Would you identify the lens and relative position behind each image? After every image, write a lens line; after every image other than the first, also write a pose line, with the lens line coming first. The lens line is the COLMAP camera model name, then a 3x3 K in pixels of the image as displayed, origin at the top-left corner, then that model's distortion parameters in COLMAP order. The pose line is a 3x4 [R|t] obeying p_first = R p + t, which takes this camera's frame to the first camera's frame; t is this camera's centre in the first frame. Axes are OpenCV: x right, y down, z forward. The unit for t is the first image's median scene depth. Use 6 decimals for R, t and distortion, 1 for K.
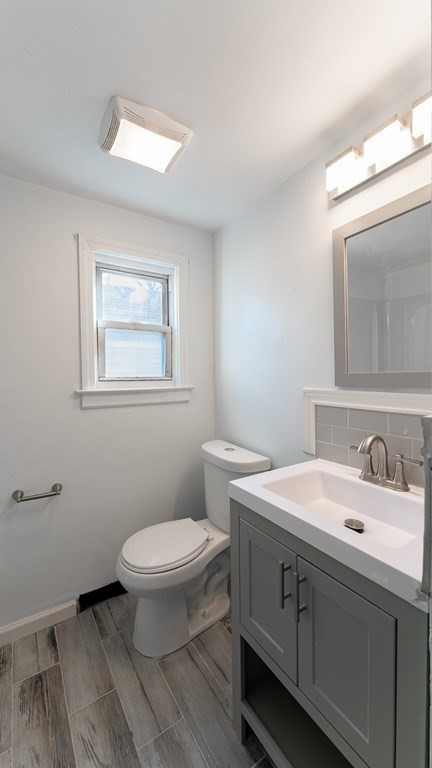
lens RADIAL K [[313.2, 0, 218.3], [0, 313.2, 381.9], [0, 0, 1]] dist [0.018290, -0.002102]
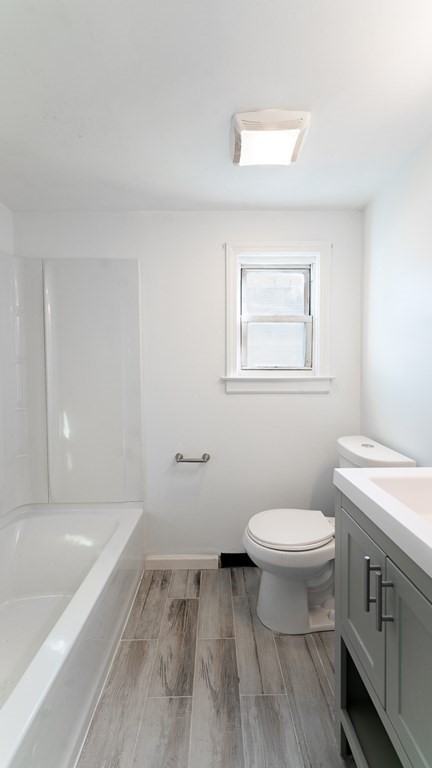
lens RADIAL K [[313.2, 0, 213.8], [0, 313.2, 380.2], [0, 0, 1]] dist [0.018290, -0.002102]
pose [[0.835193, 0.018360, -0.549650, 0.185931], [-0.023783, 0.999713, -0.002745, 0.048996], [0.549442, 0.015365, 0.835390, 0.009729]]
